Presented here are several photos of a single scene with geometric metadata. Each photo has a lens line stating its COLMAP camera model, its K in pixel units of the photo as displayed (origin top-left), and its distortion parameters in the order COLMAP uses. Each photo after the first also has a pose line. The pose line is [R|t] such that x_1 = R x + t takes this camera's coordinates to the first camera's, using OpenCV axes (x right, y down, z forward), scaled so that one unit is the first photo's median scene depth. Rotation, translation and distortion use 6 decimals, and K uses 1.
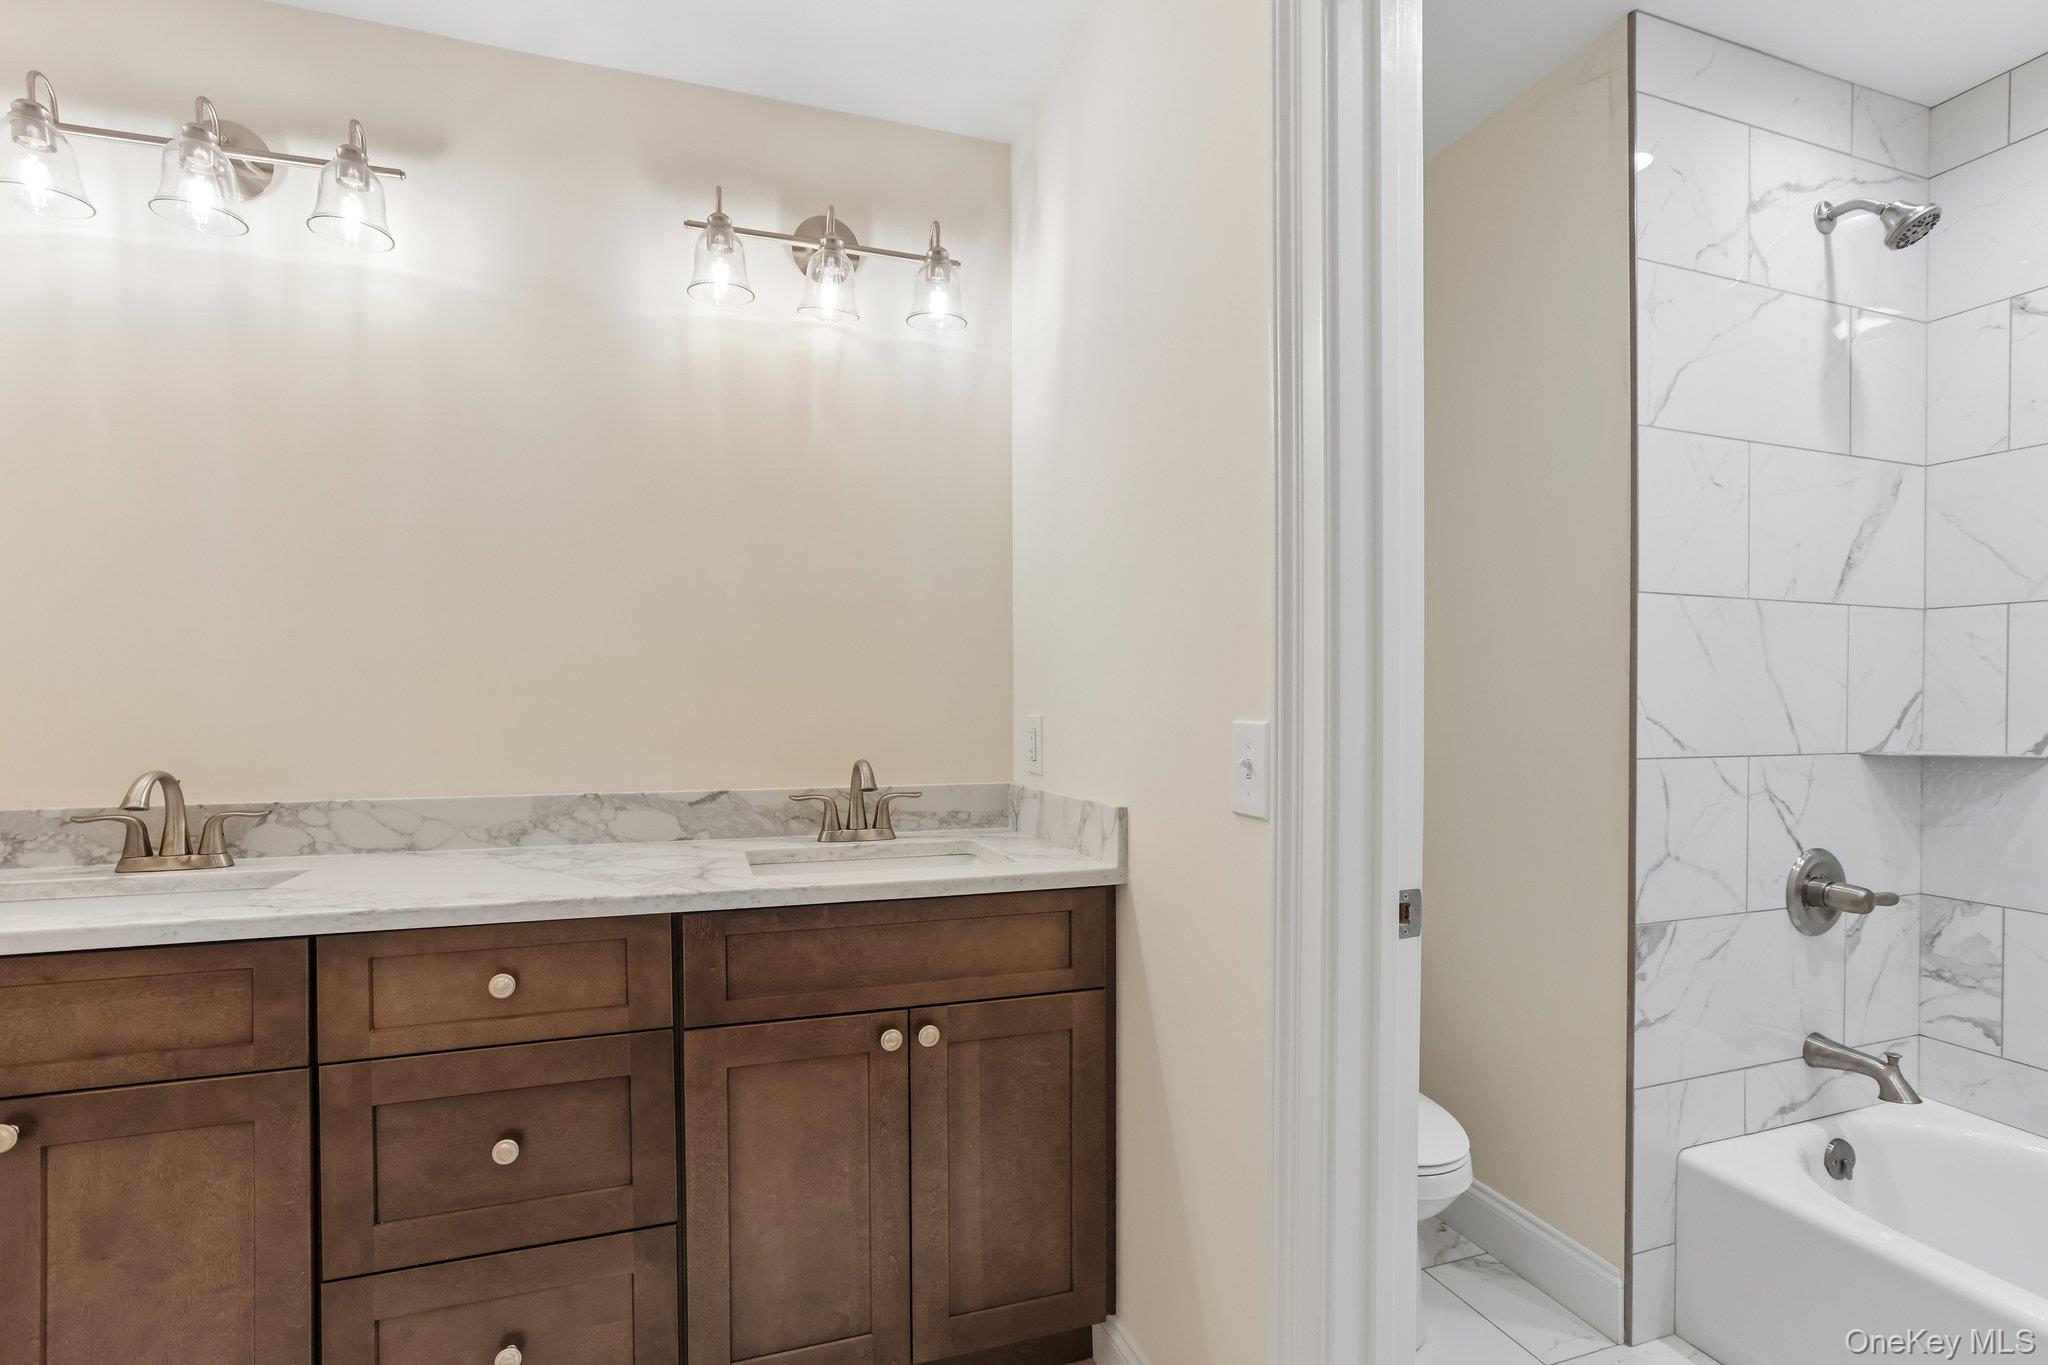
lens RADIAL K [[945.4, 0, 1094.0], [0, 945.4, 755.4], [0, 0, 1]] dist [-0.048498, 0.027576]
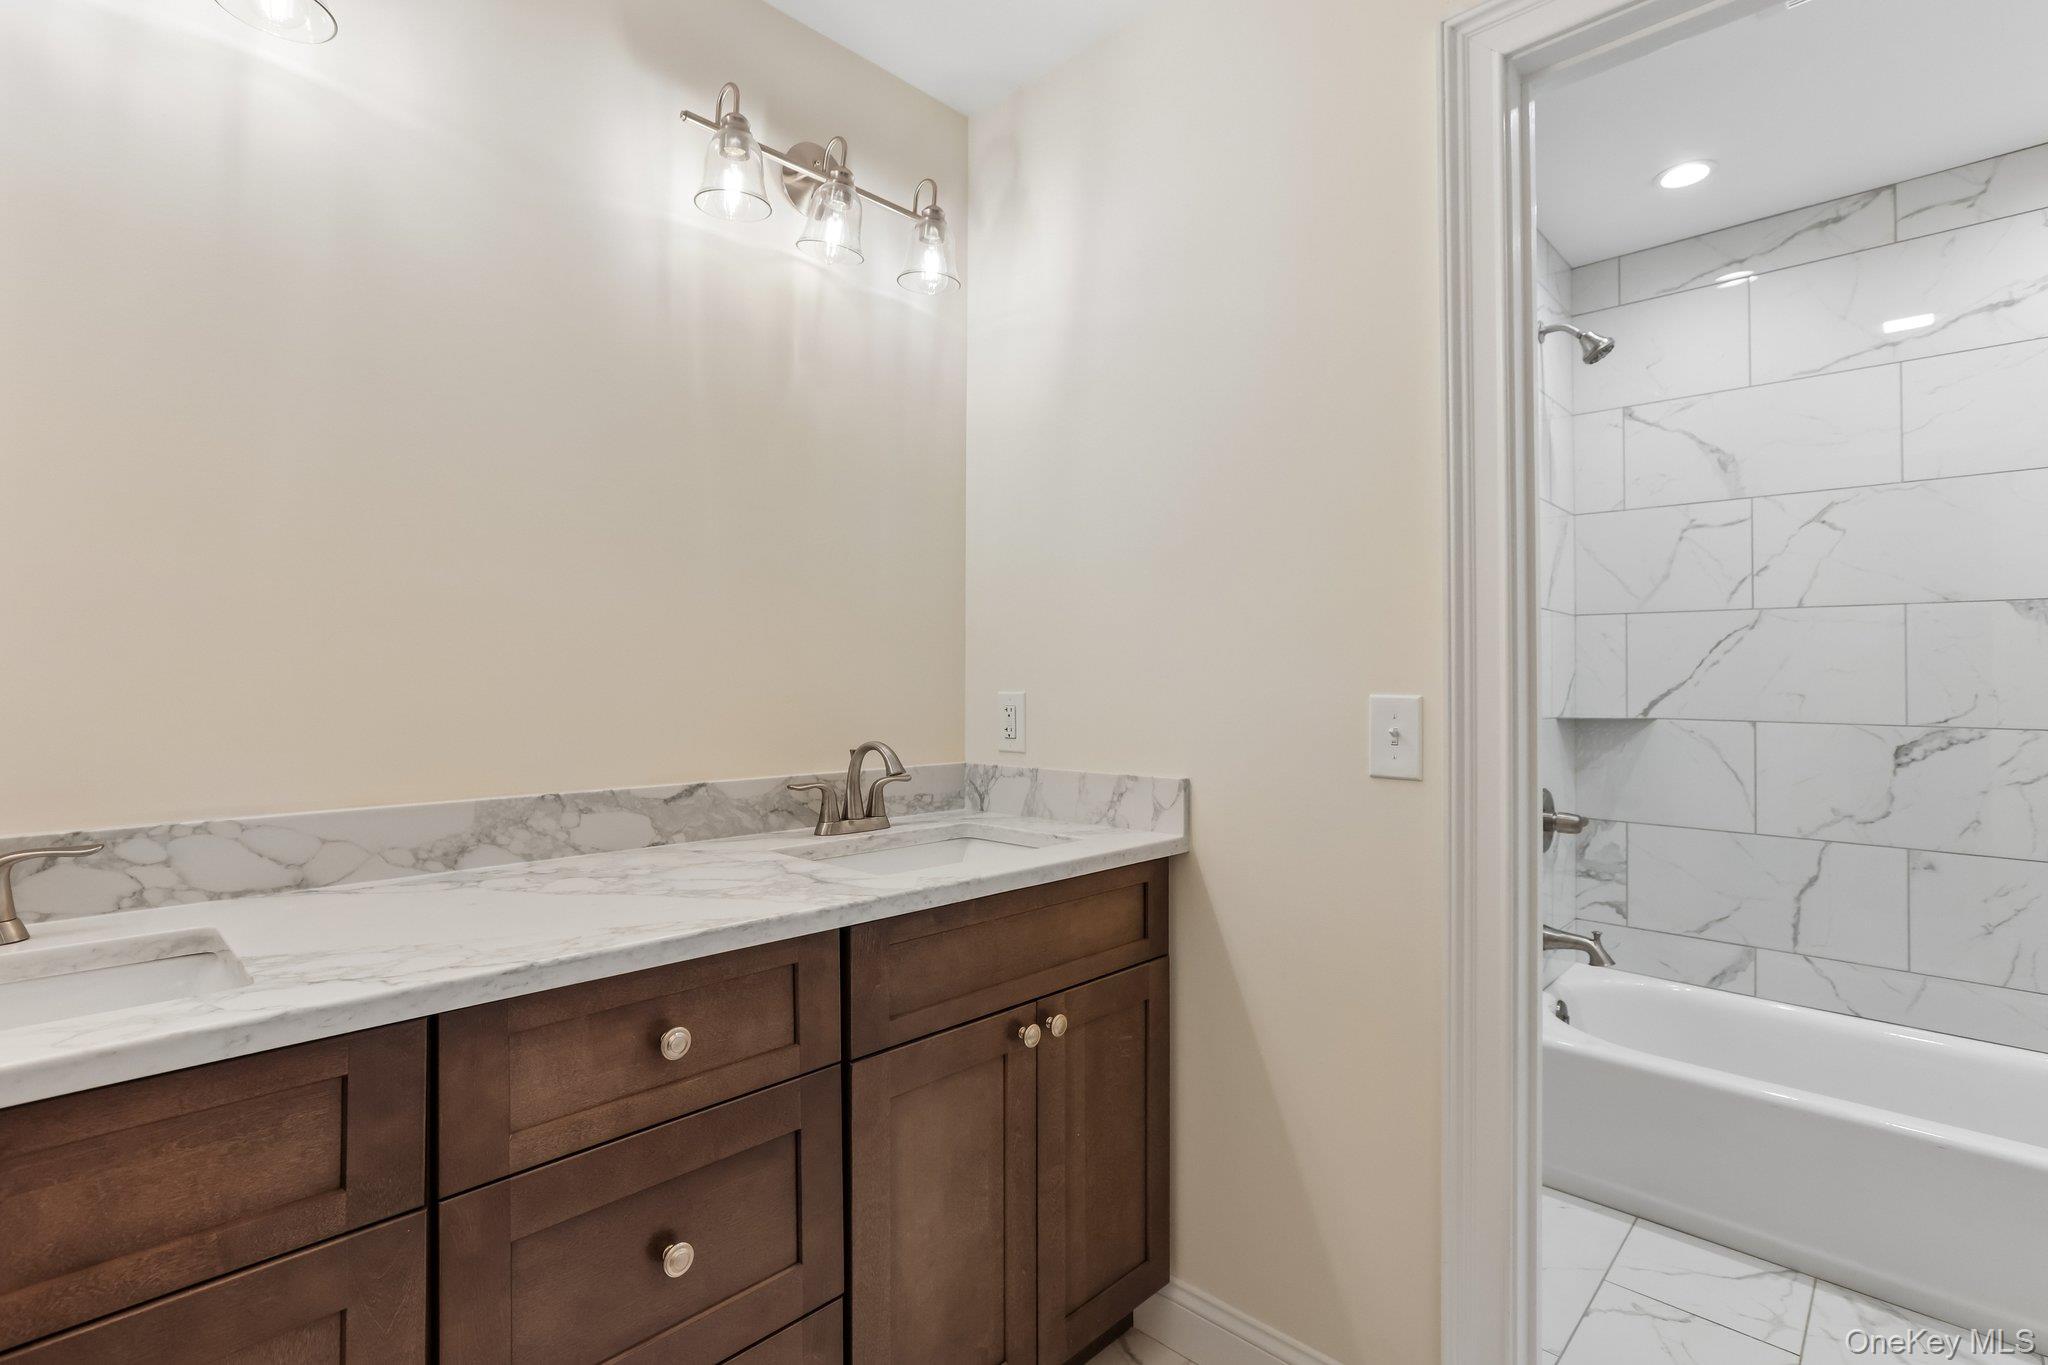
lens RADIAL K [[934.3, 0, 1021.2], [0, 934.3, 702.9], [0, 0, 1]] dist [-0.045906, 0.026552]
pose [[0.896860, -0.008907, 0.442224, -0.537440], [0.023350, 0.999357, -0.027226, -0.005458], [-0.441697, 0.034743, 0.896491, 0.131329]]
